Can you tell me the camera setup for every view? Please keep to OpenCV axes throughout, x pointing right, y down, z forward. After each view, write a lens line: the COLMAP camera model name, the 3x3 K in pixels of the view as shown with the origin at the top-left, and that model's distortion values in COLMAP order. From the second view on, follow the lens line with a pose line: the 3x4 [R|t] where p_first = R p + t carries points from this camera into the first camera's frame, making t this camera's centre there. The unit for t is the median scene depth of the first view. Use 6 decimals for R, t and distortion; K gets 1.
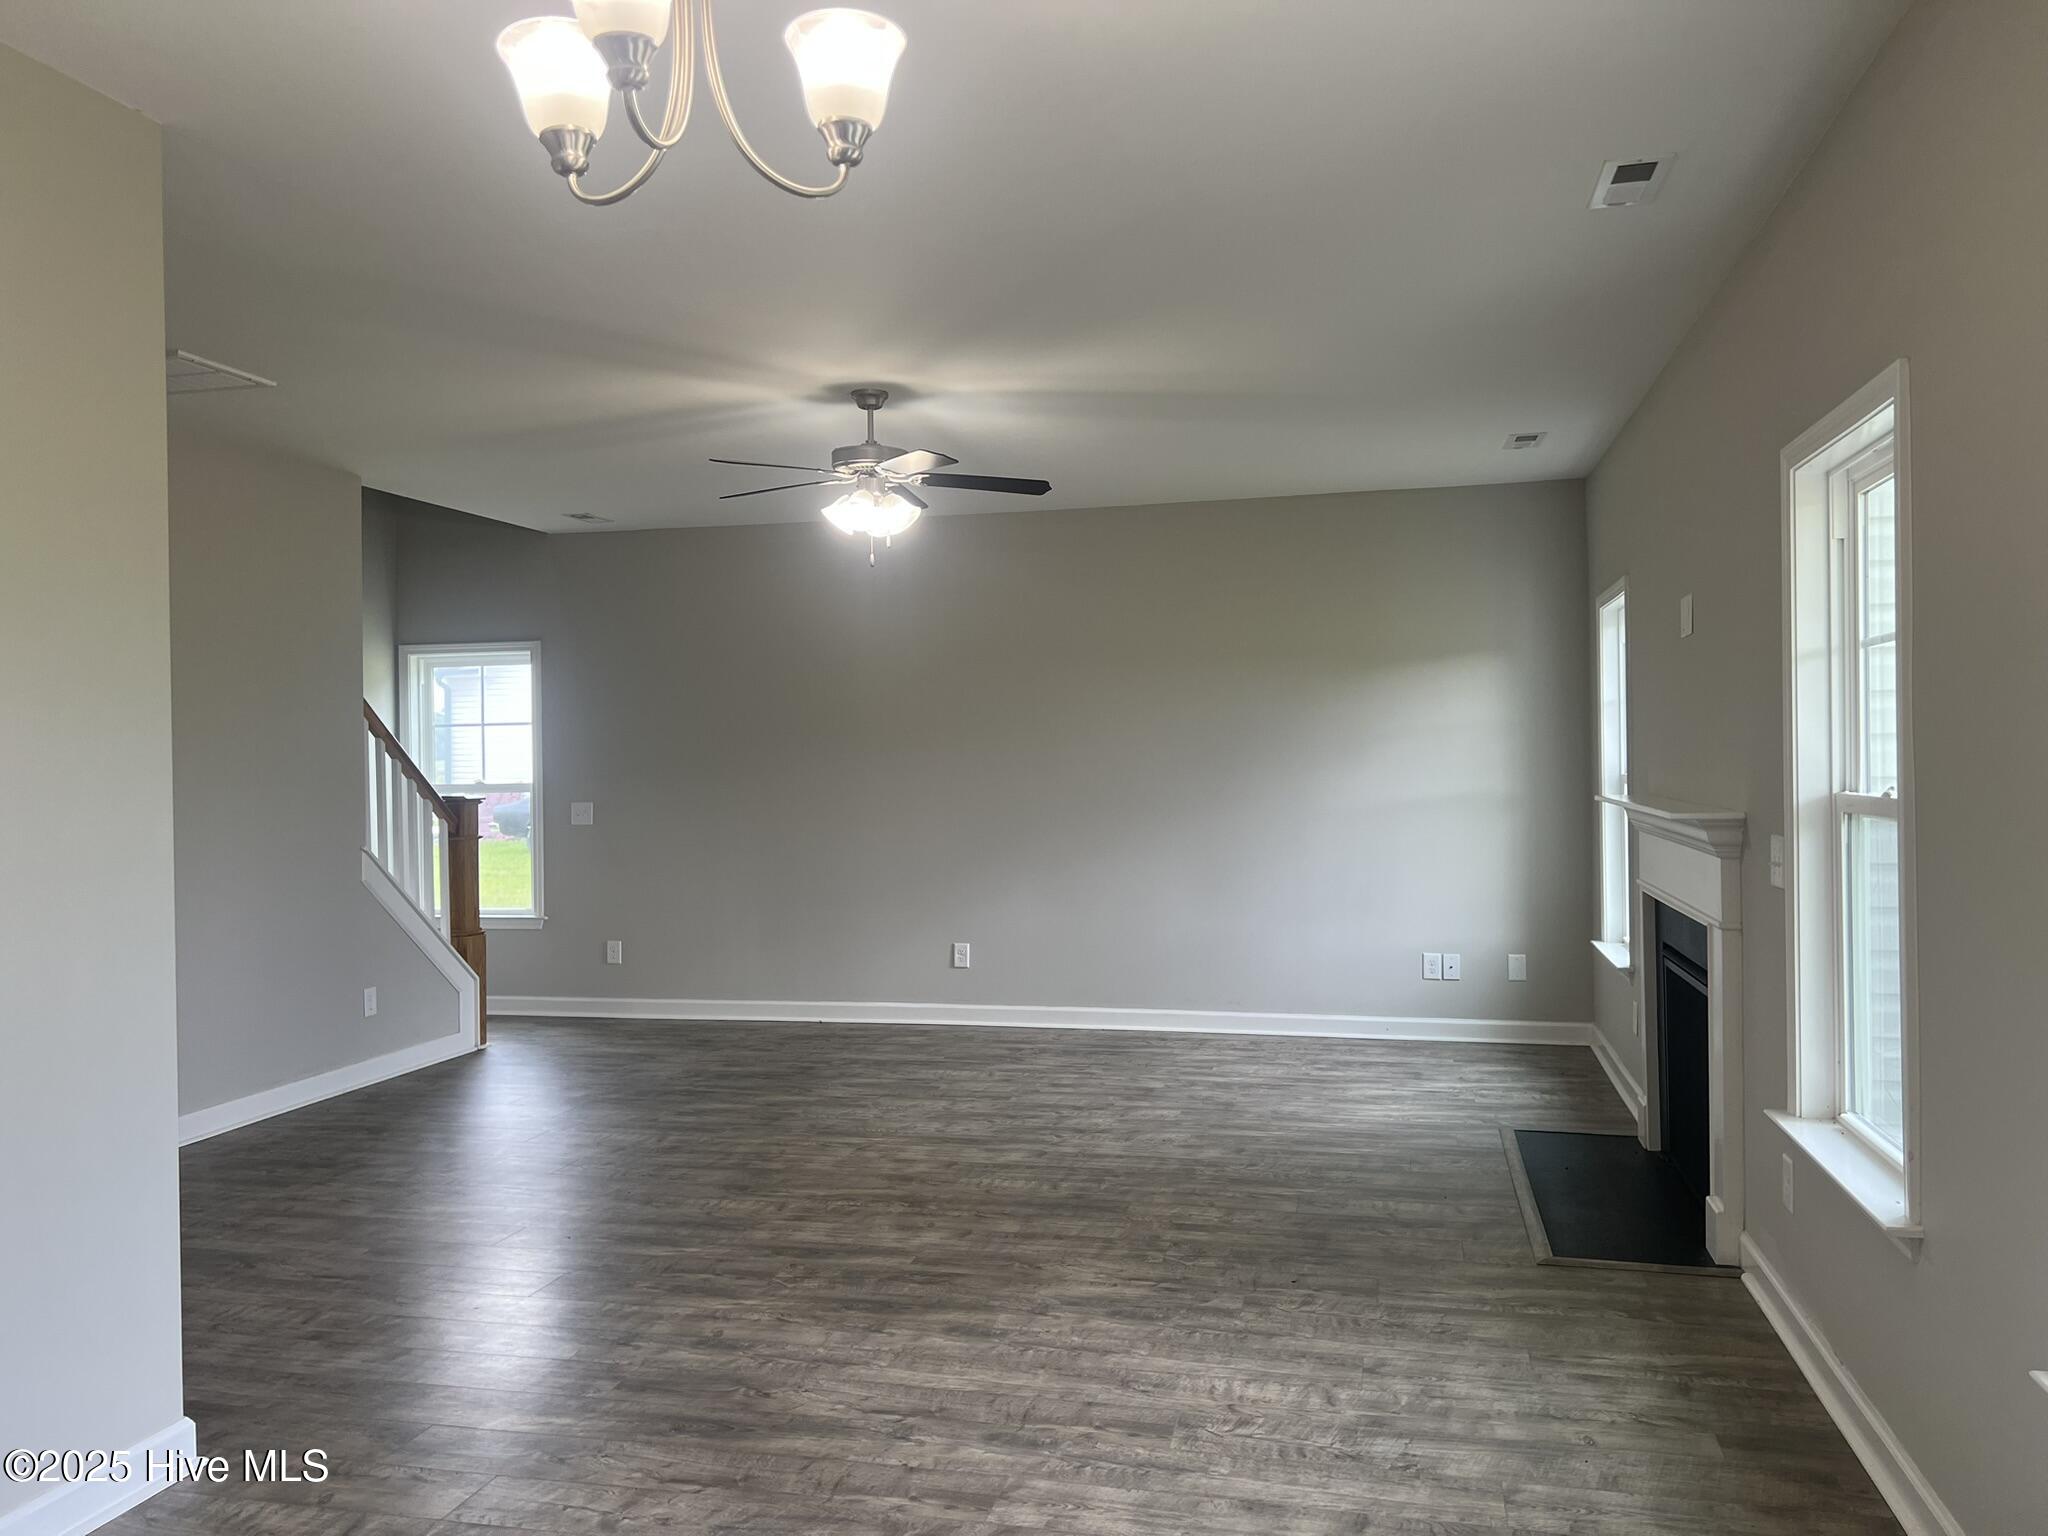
lens RADIAL K [[1503.9, 0, 1025.4], [0, 1503.9, 770.9], [0, 0, 1]] dist [-0.003422, -0.019991]
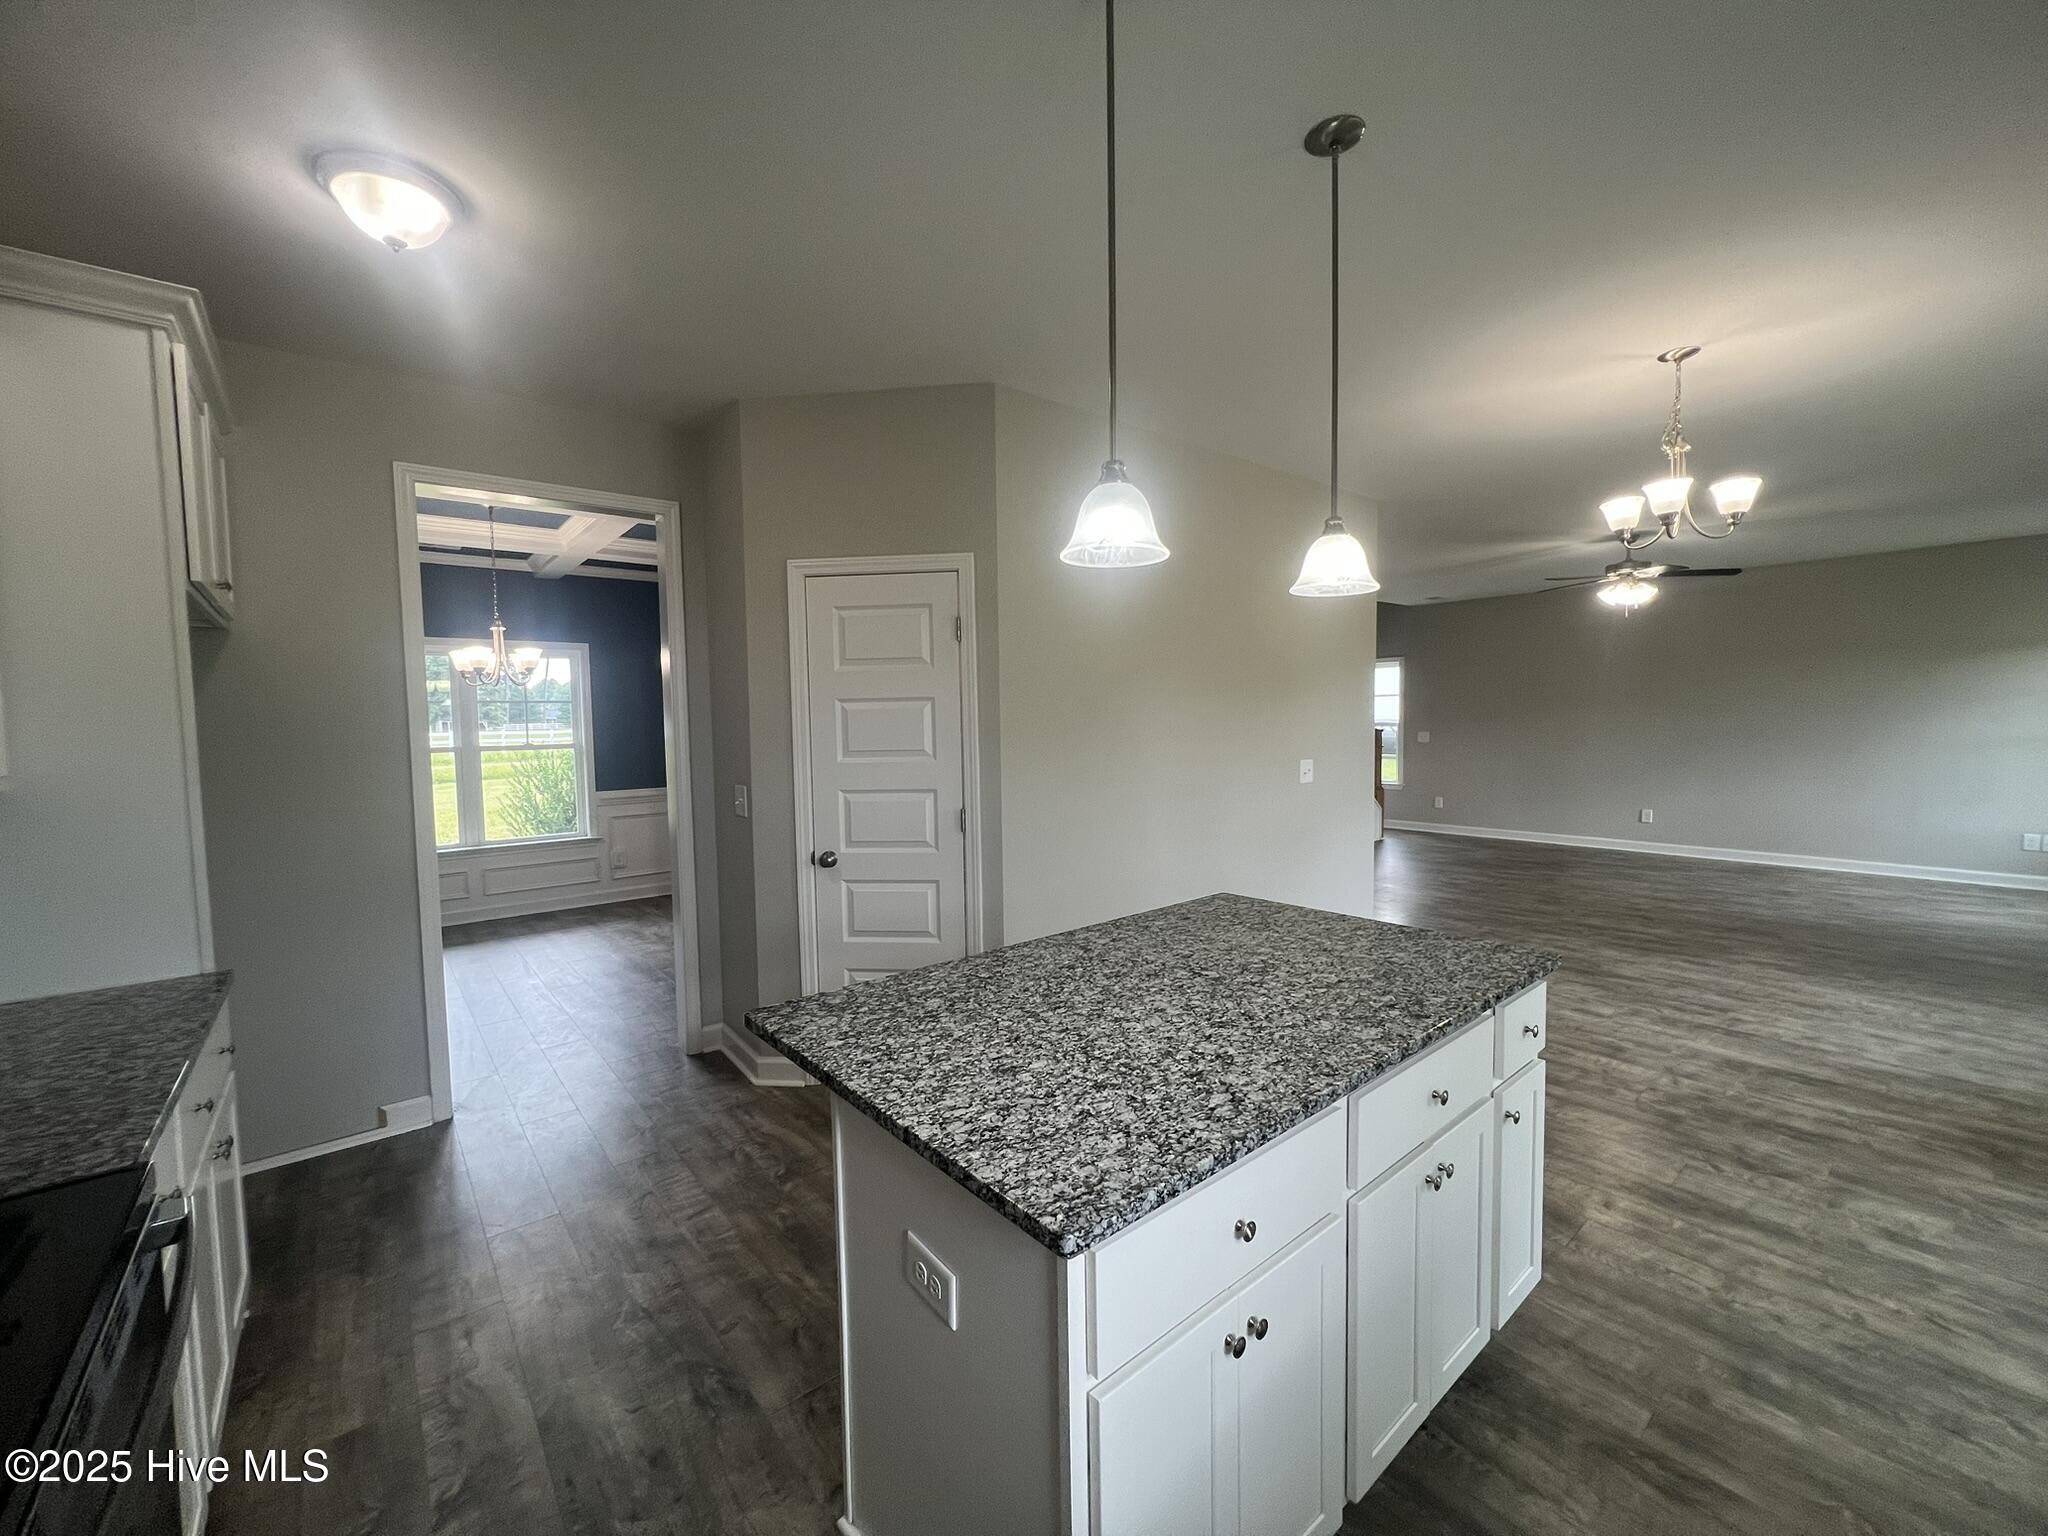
lens RADIAL K [[819.6, 0, 1010.6], [0, 819.6, 763.6], [0, 0, 1]] dist [-0.003168, 0.000838]
pose [[0.797200, 0.036330, -0.602621, -0.117197], [-0.001111, 0.998274, 0.058714, -0.003173], [0.603714, -0.046137, 0.795865, -0.549607]]
